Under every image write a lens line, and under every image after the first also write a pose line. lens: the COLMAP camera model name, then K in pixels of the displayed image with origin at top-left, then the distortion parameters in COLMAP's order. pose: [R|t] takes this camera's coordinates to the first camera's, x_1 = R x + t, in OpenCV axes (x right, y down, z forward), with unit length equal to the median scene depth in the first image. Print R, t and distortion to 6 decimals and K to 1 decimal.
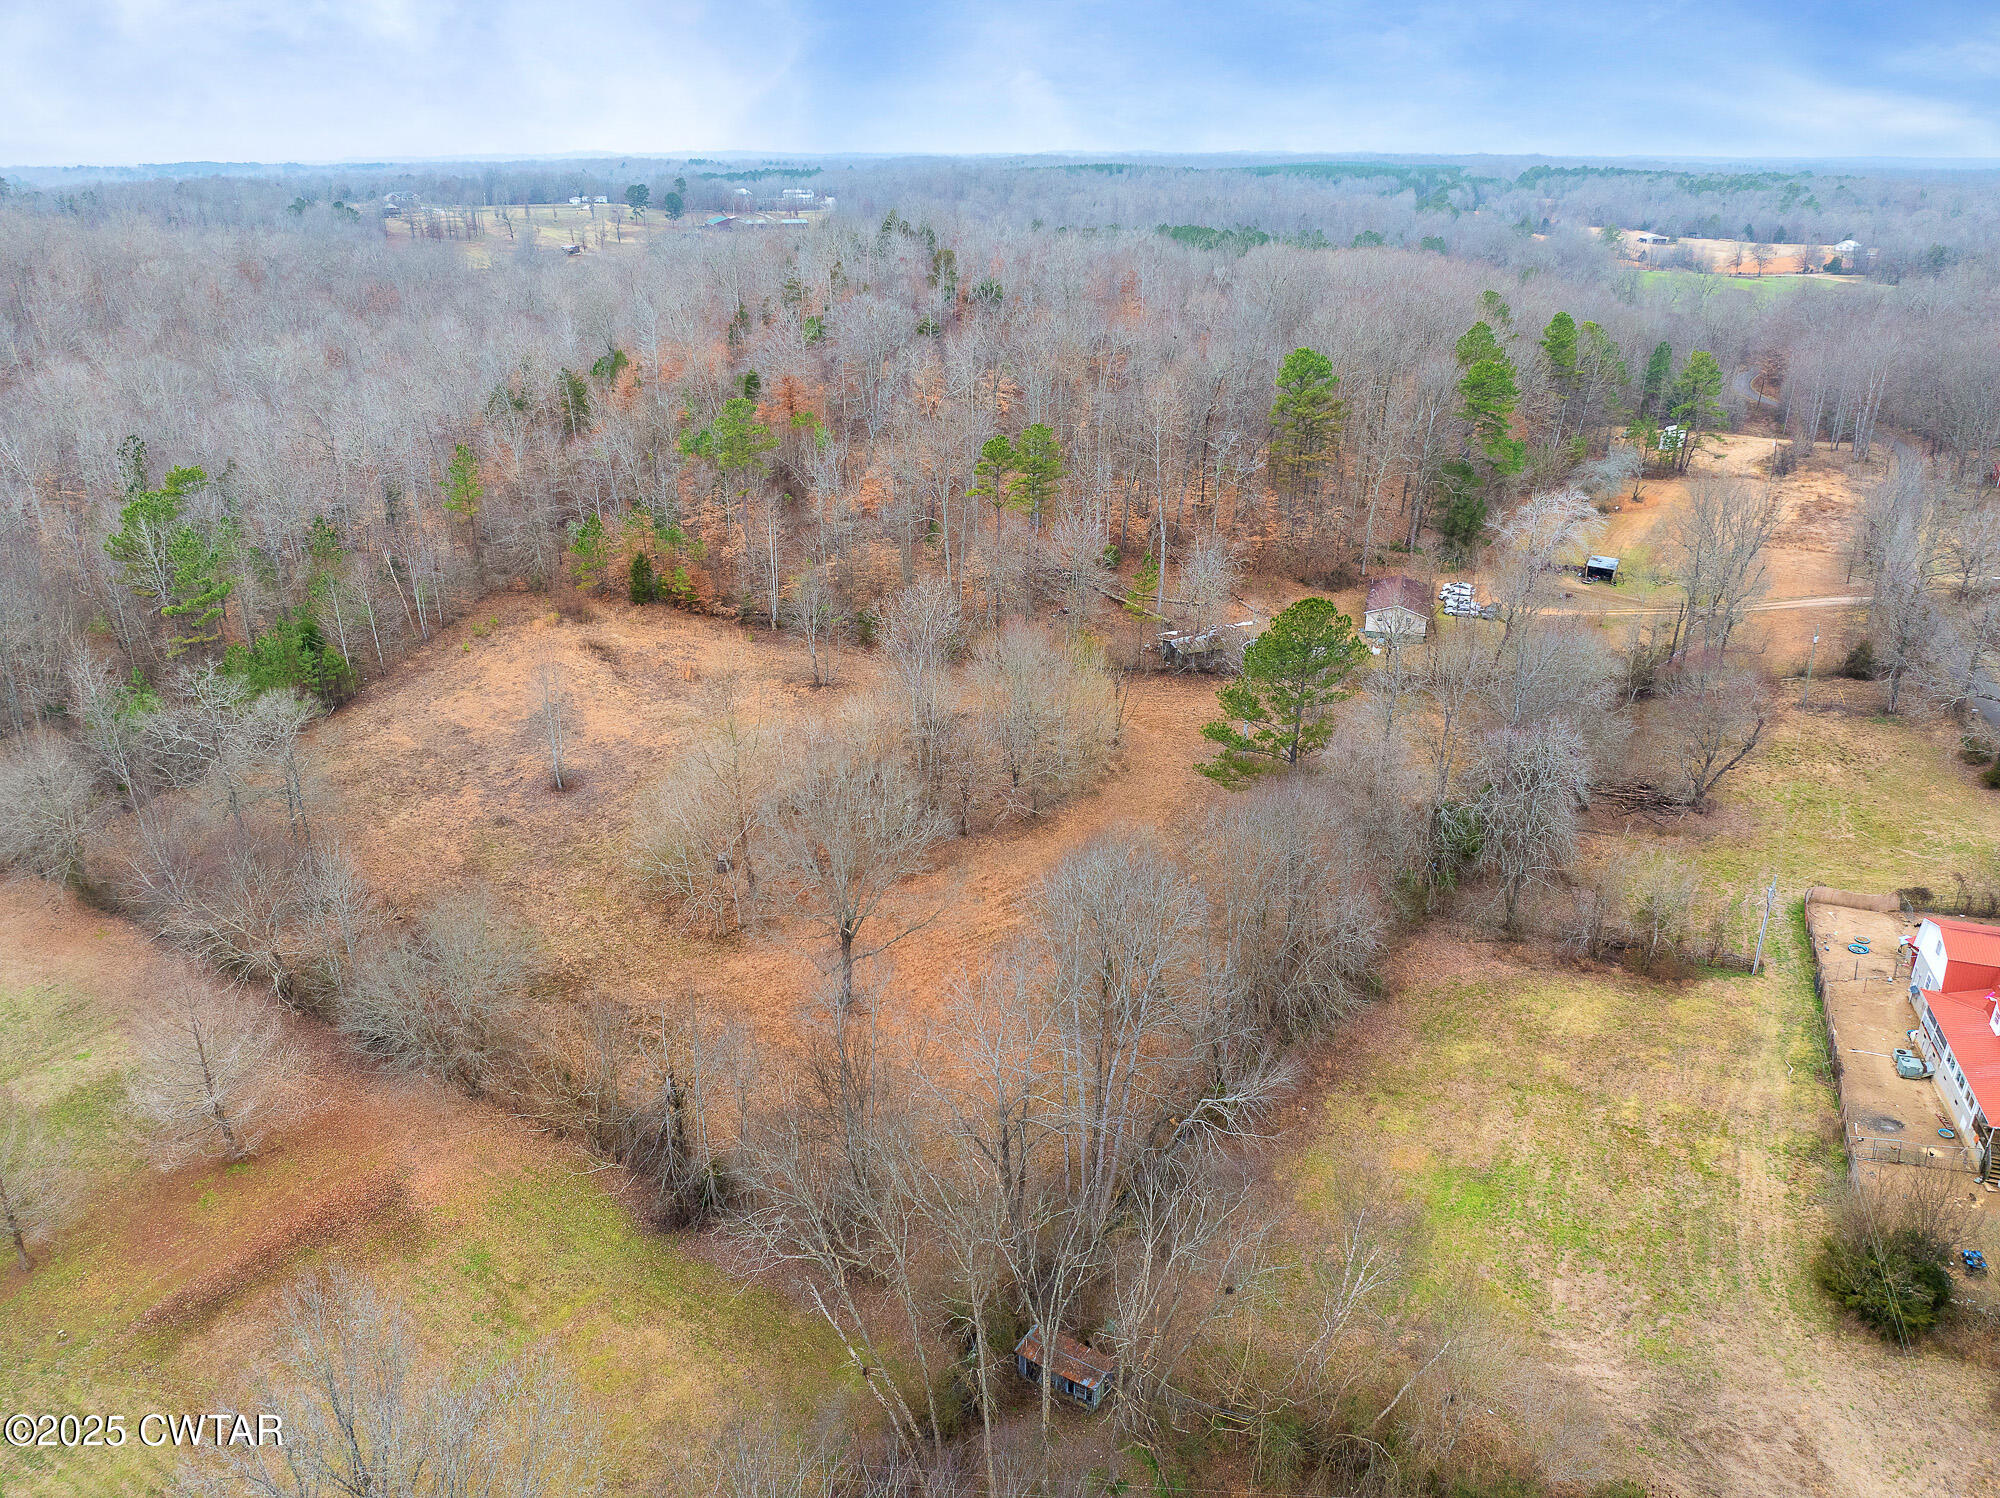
lens RADIAL K [[1396.2, 0, 1000.0], [0, 1396.2, 749.0], [0, 0, 1]] dist [-0.040101, -0.005433]
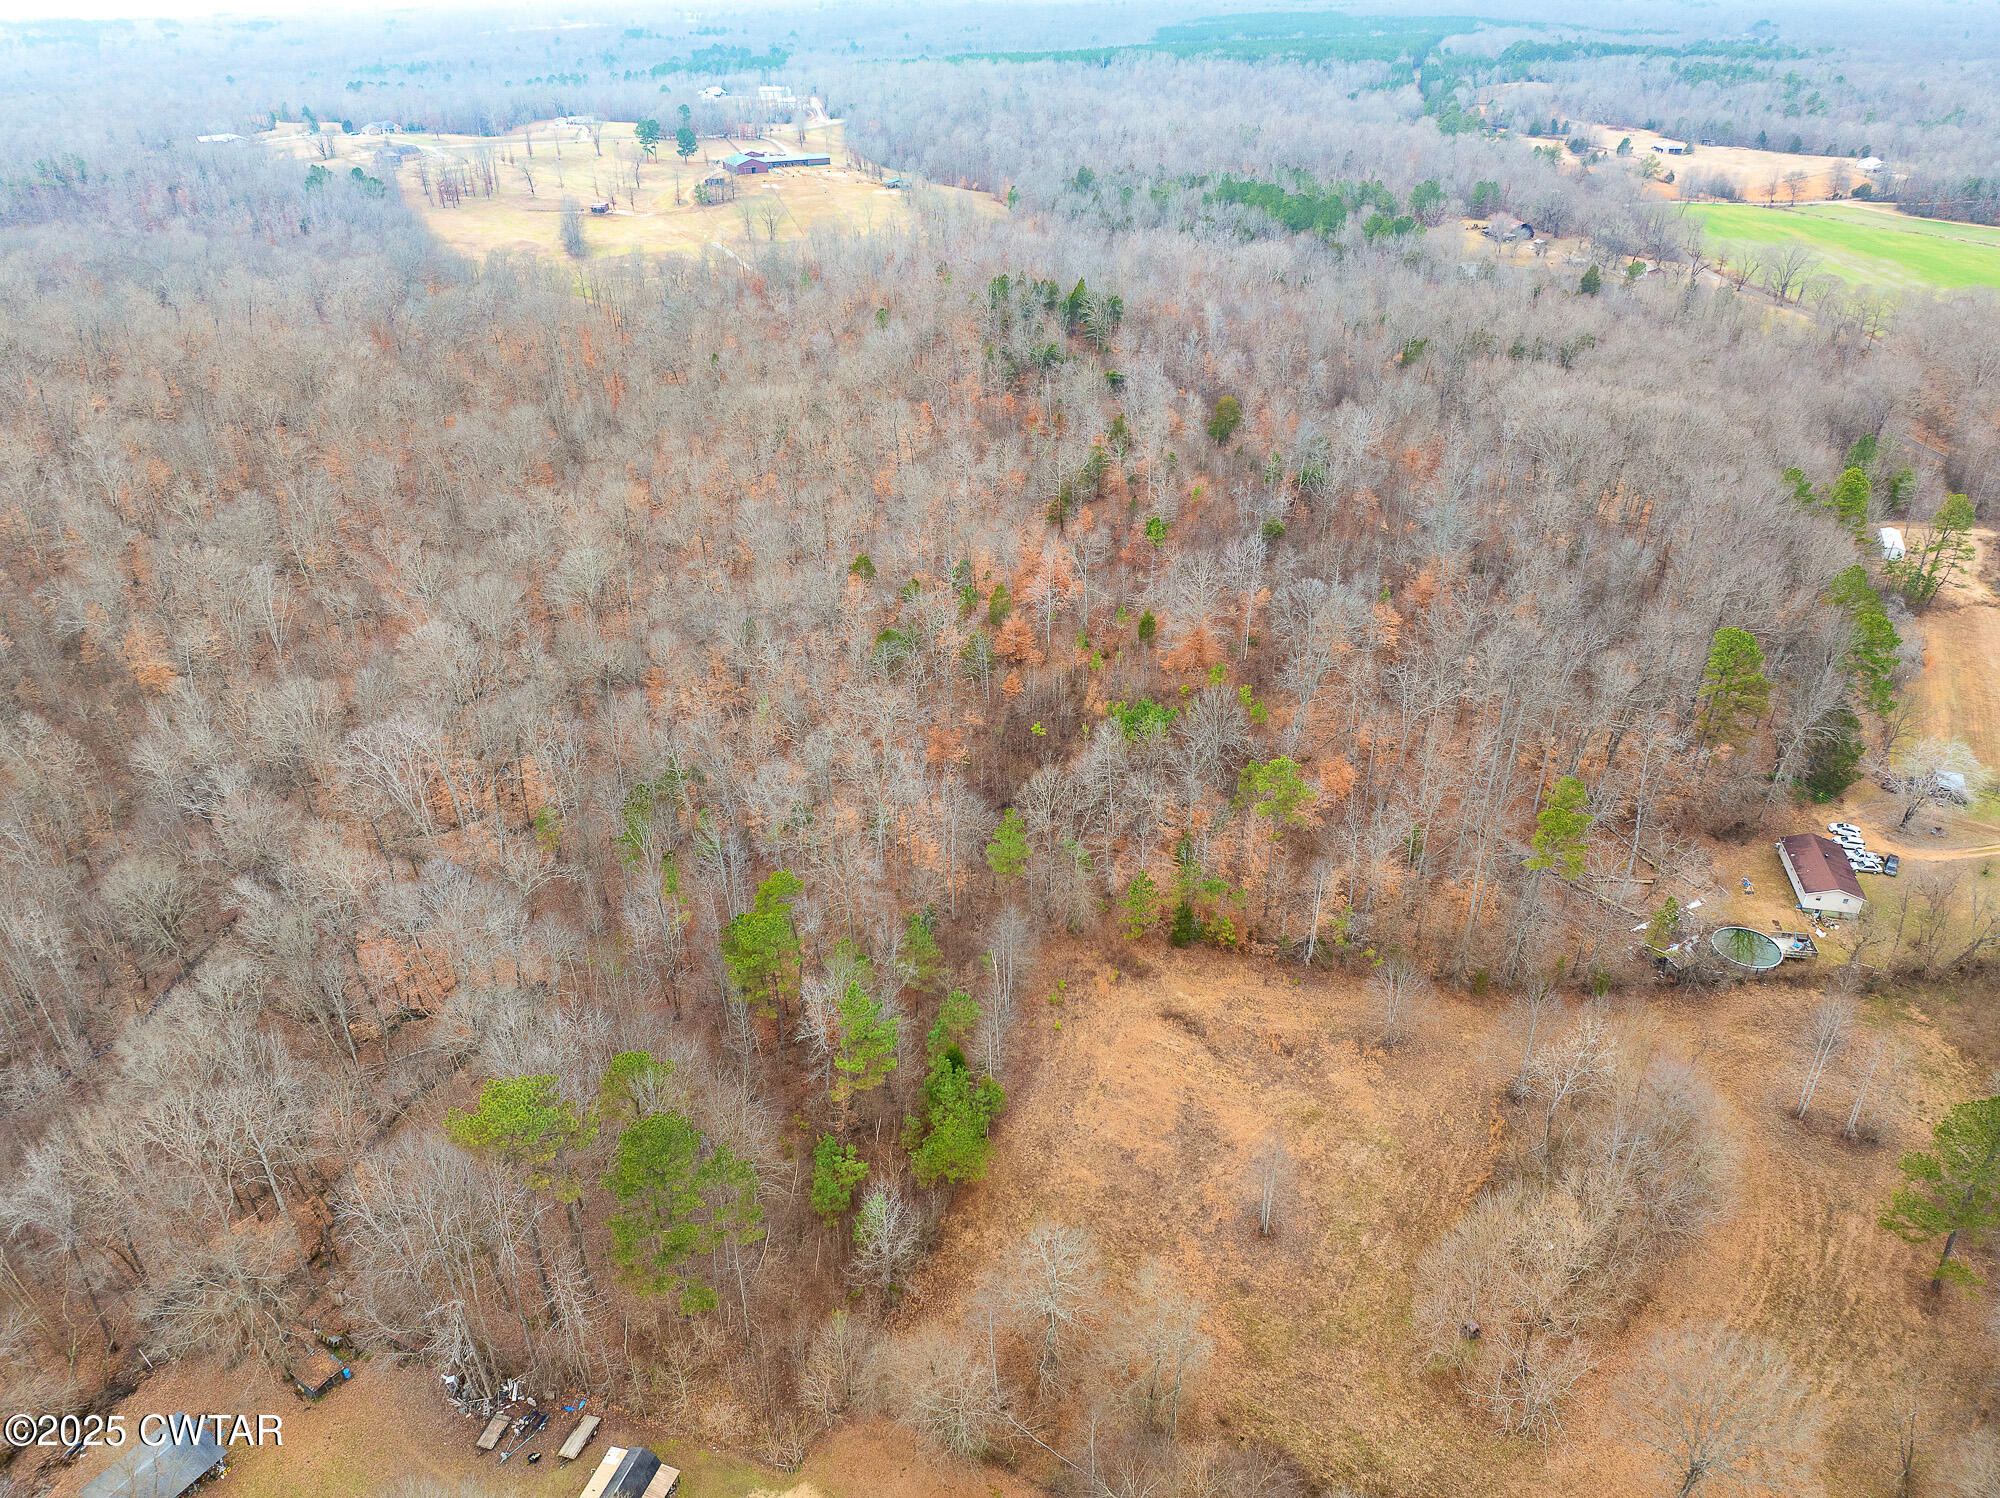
lens RADIAL K [[1396.2, 0, 1000.0], [0, 1396.2, 749.0], [0, 0, 1]] dist [-0.040101, -0.005433]
pose [[0.997739, -0.041560, 0.052827, -0.460388], [0.035521, 0.993240, 0.110508, -0.387397], [-0.057062, -0.108381, 0.992470, -0.020482]]
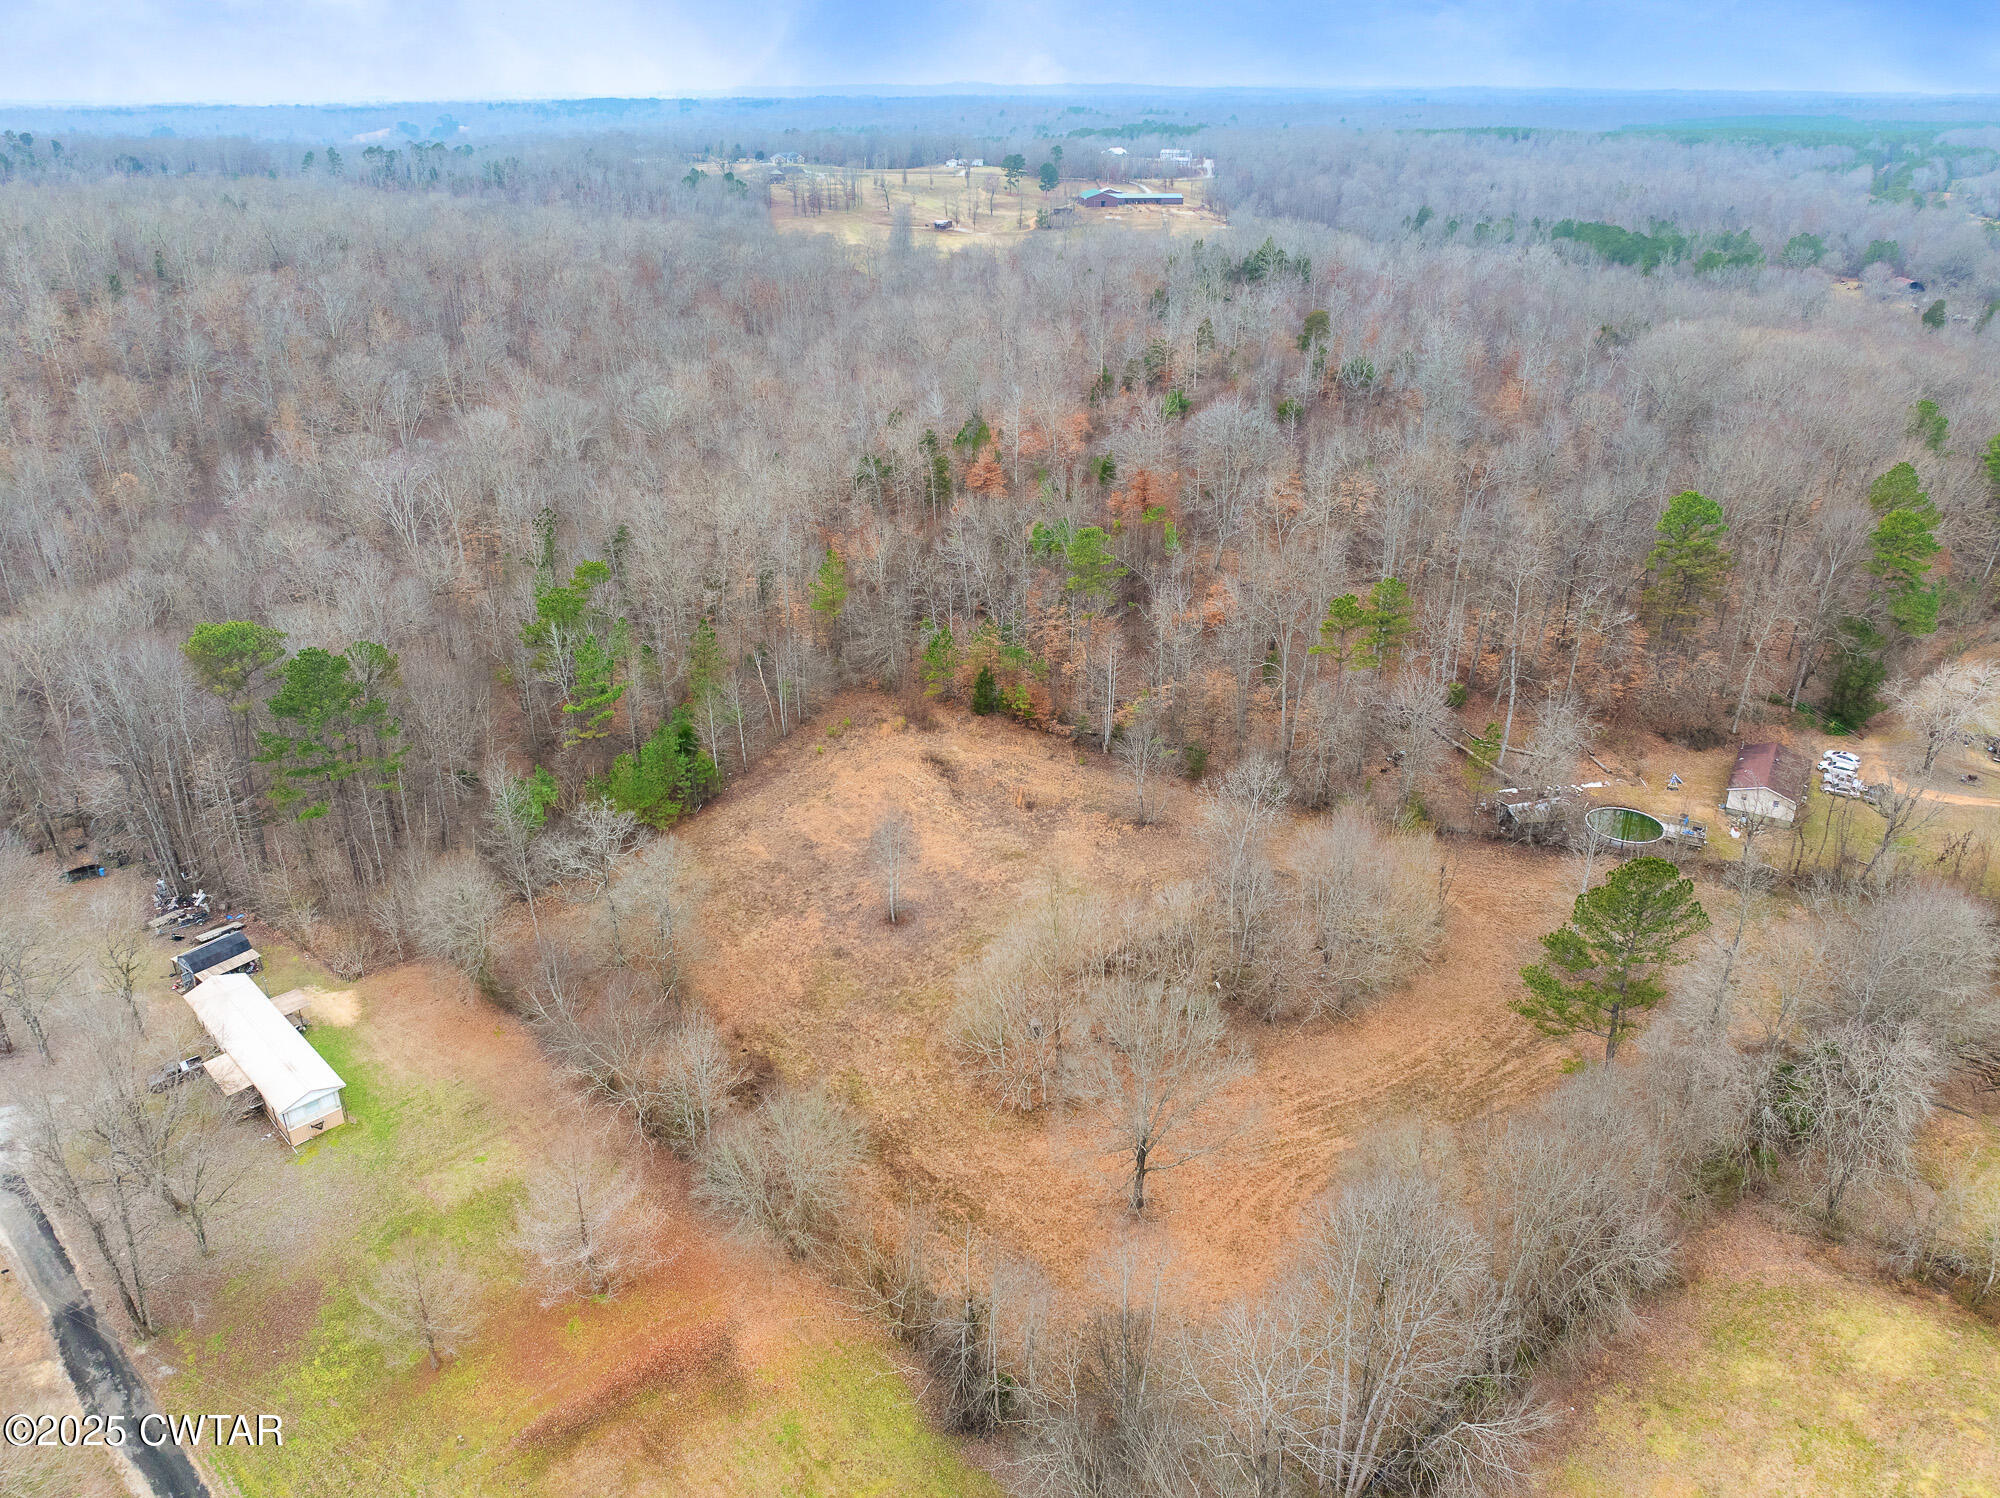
lens RADIAL K [[1443.3, 0, 1000.0], [0, 1443.3, 749.0], [0, 0, 1]] dist [-0.042332, 0.008745]
pose [[0.969630, 0.103020, -0.221820, -0.002465], [-0.096544, 0.994530, 0.039871, -0.127565], [0.224714, -0.017244, 0.974272, -0.052499]]
